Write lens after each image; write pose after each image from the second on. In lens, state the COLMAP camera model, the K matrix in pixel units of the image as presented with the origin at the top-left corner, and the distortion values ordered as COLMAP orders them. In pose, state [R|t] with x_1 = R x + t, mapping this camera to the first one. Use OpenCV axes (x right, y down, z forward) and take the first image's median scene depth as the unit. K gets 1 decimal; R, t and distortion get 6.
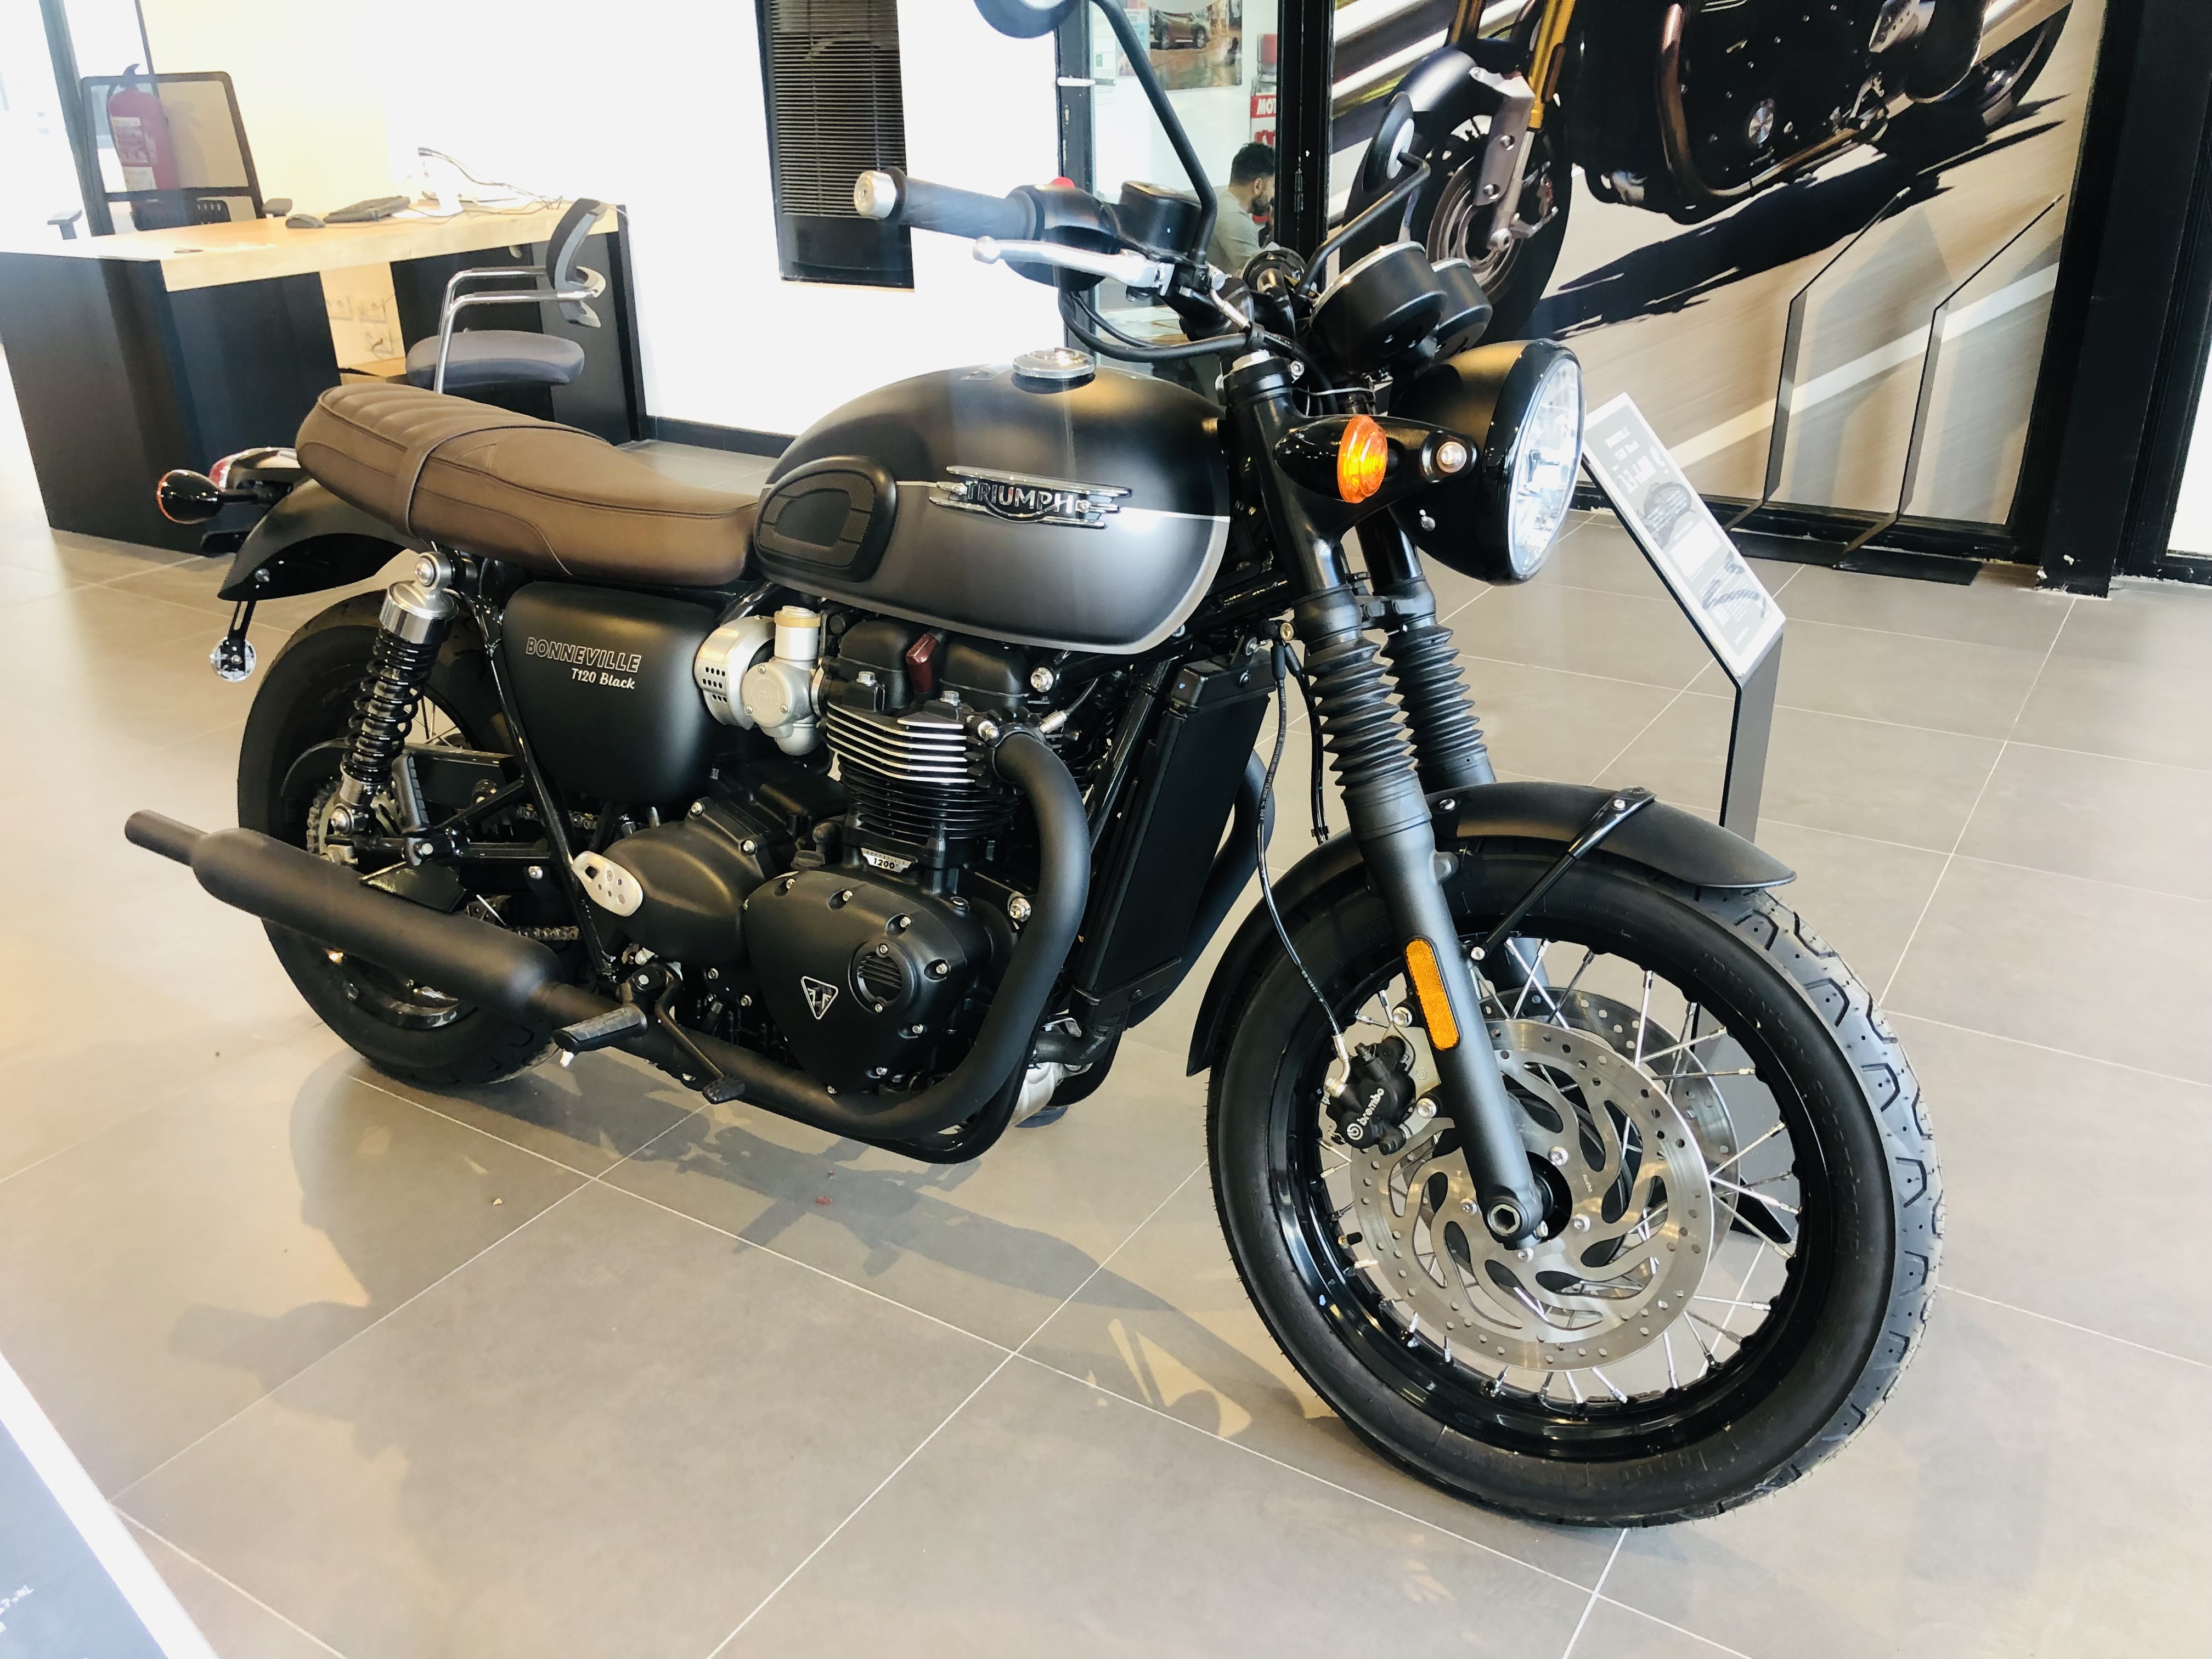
lens RADIAL K [[1800.0, 0, 1106.0], [0, 1800.0, 829.5], [0, 0, 1]] dist [0.006359, -0.014007]
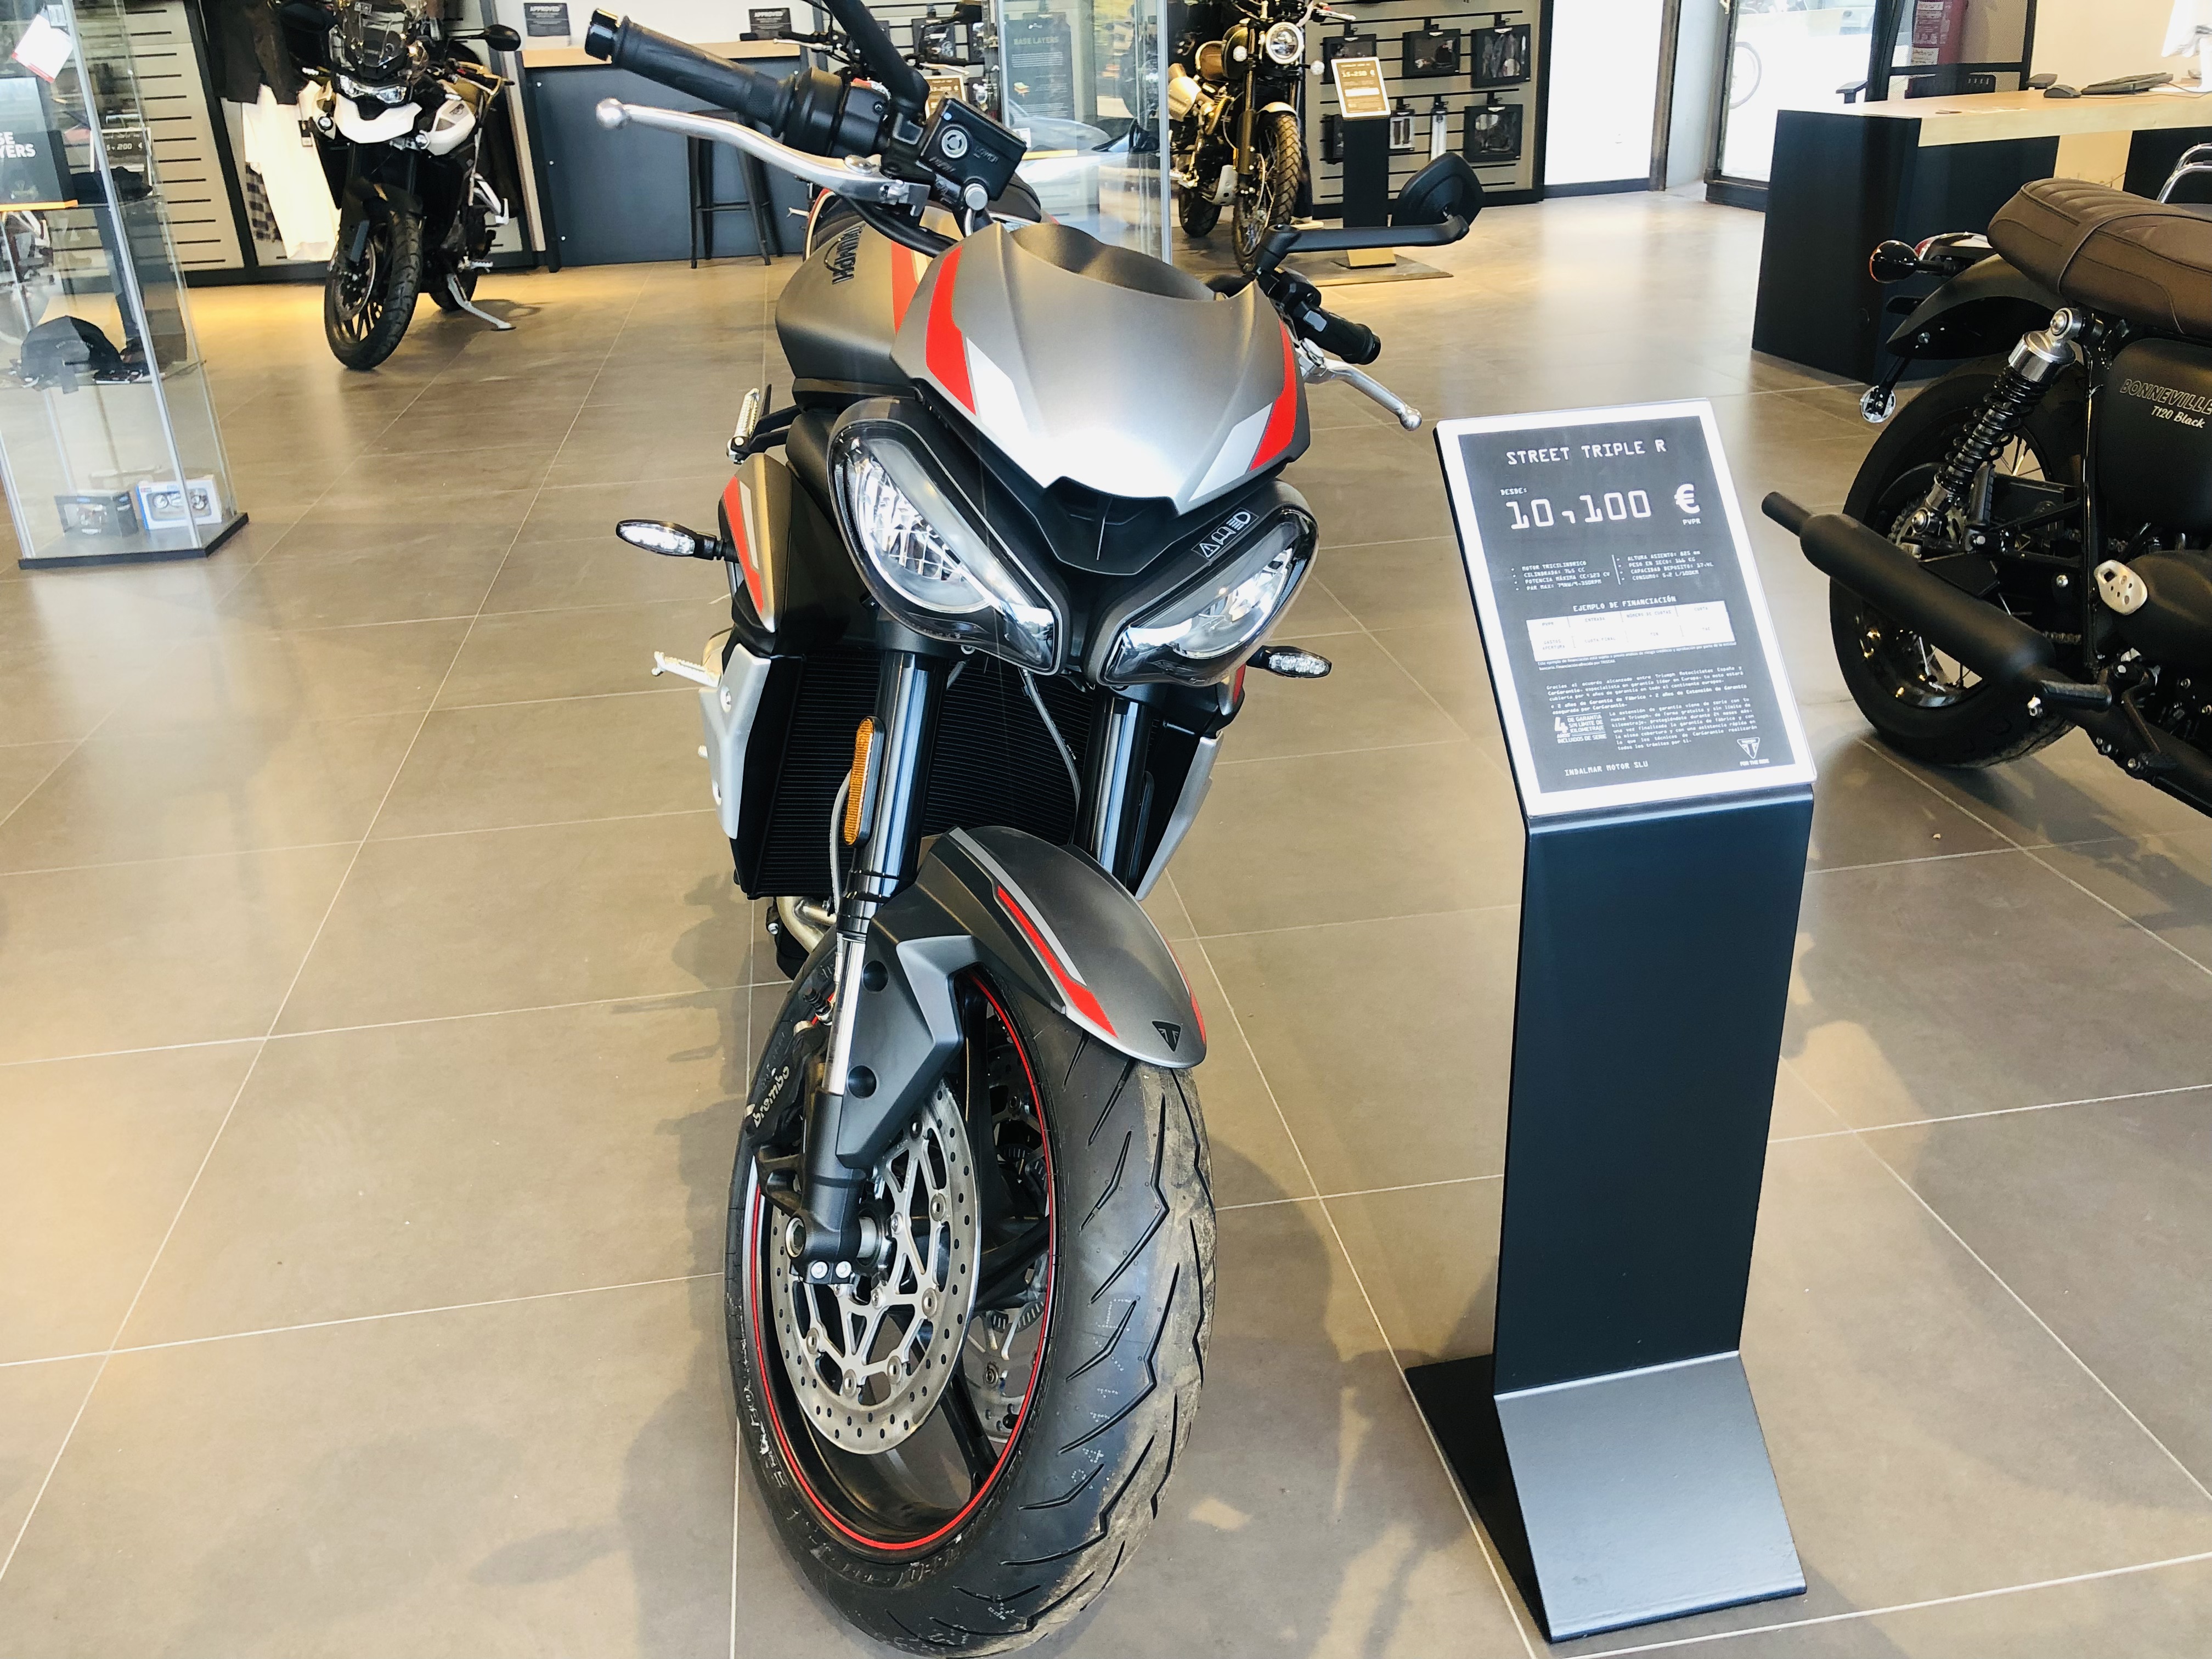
lens RADIAL K [[1849.7, 0, 1106.0], [0, 1849.7, 829.5], [0, 0, 1]] dist [0.055607, -0.068066]
pose [[0.660730, 0.299132, -0.688445, 0.164523], [-0.280504, 0.949113, 0.143182, 0.174397], [0.696242, 0.098507, 0.711015, -0.307514]]
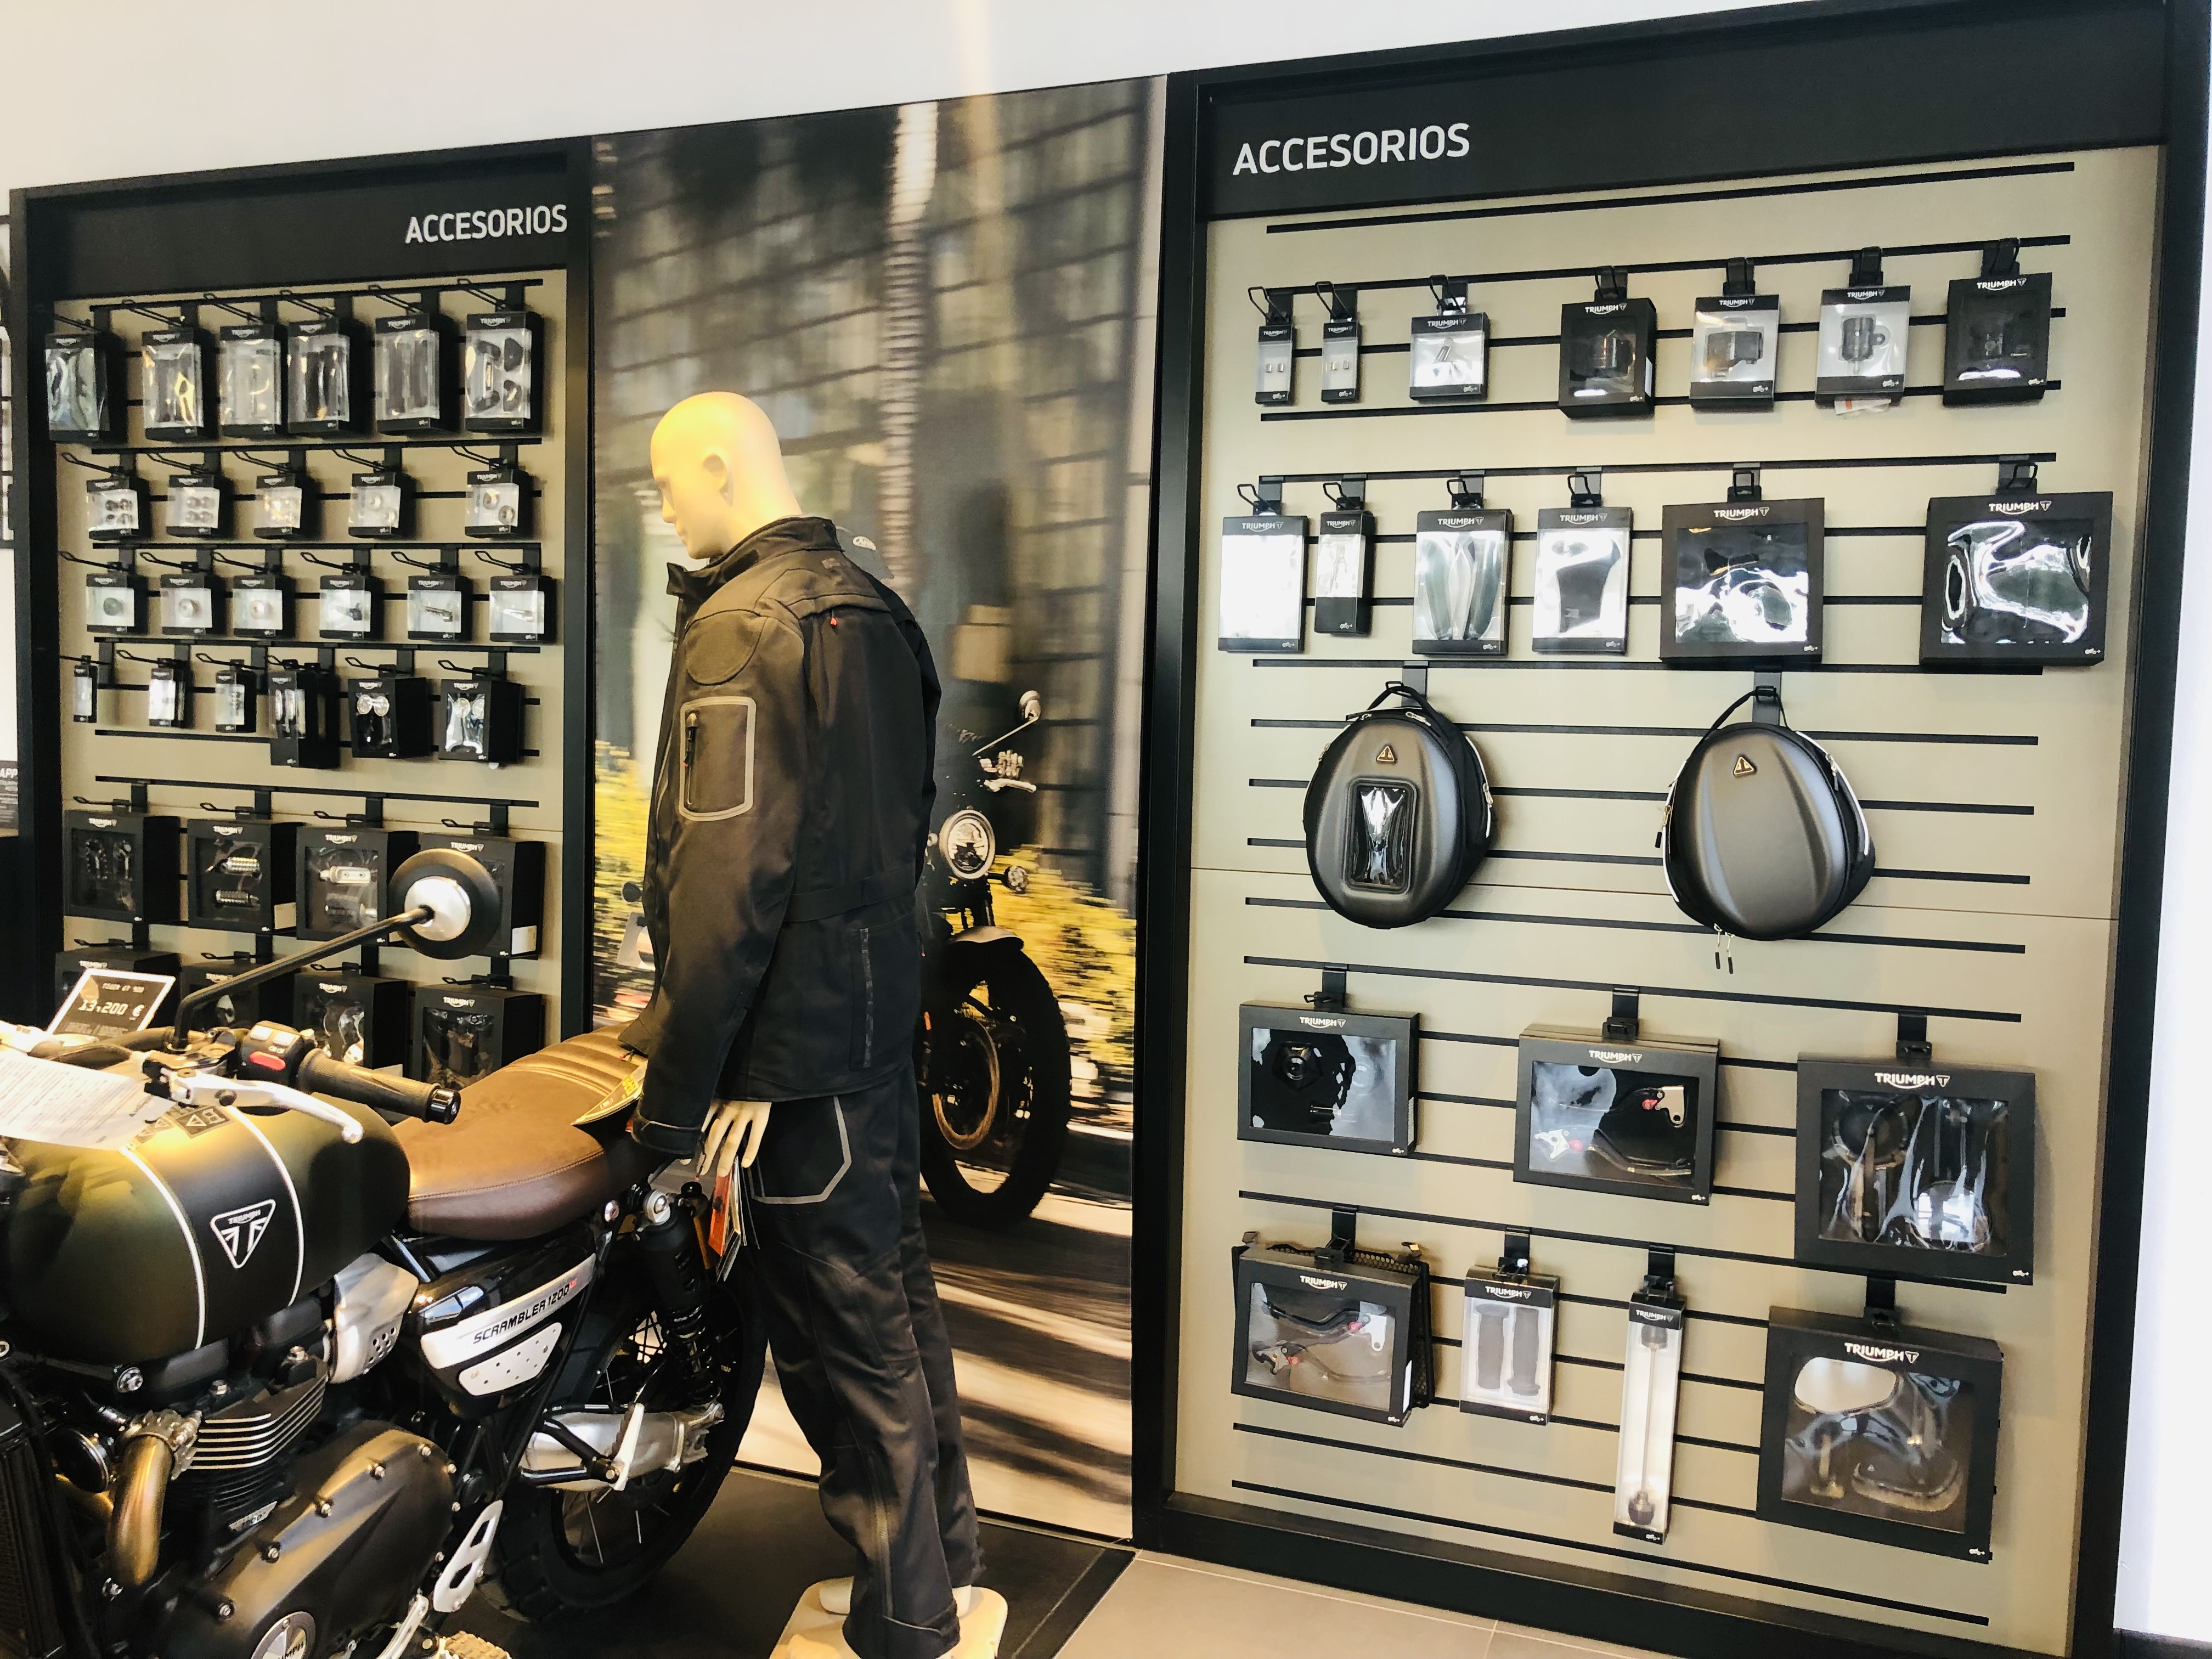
lens RADIAL K [[1849.7, 0, 1106.0], [0, 1849.7, 829.5], [0, 0, 1]] dist [0.055607, -0.068066]
pose [[0.174943, 0.098633, -0.979626, -0.417295], [-0.430582, 0.902444, 0.013968, -0.229537], [0.885435, 0.419365, 0.200346, 0.542949]]
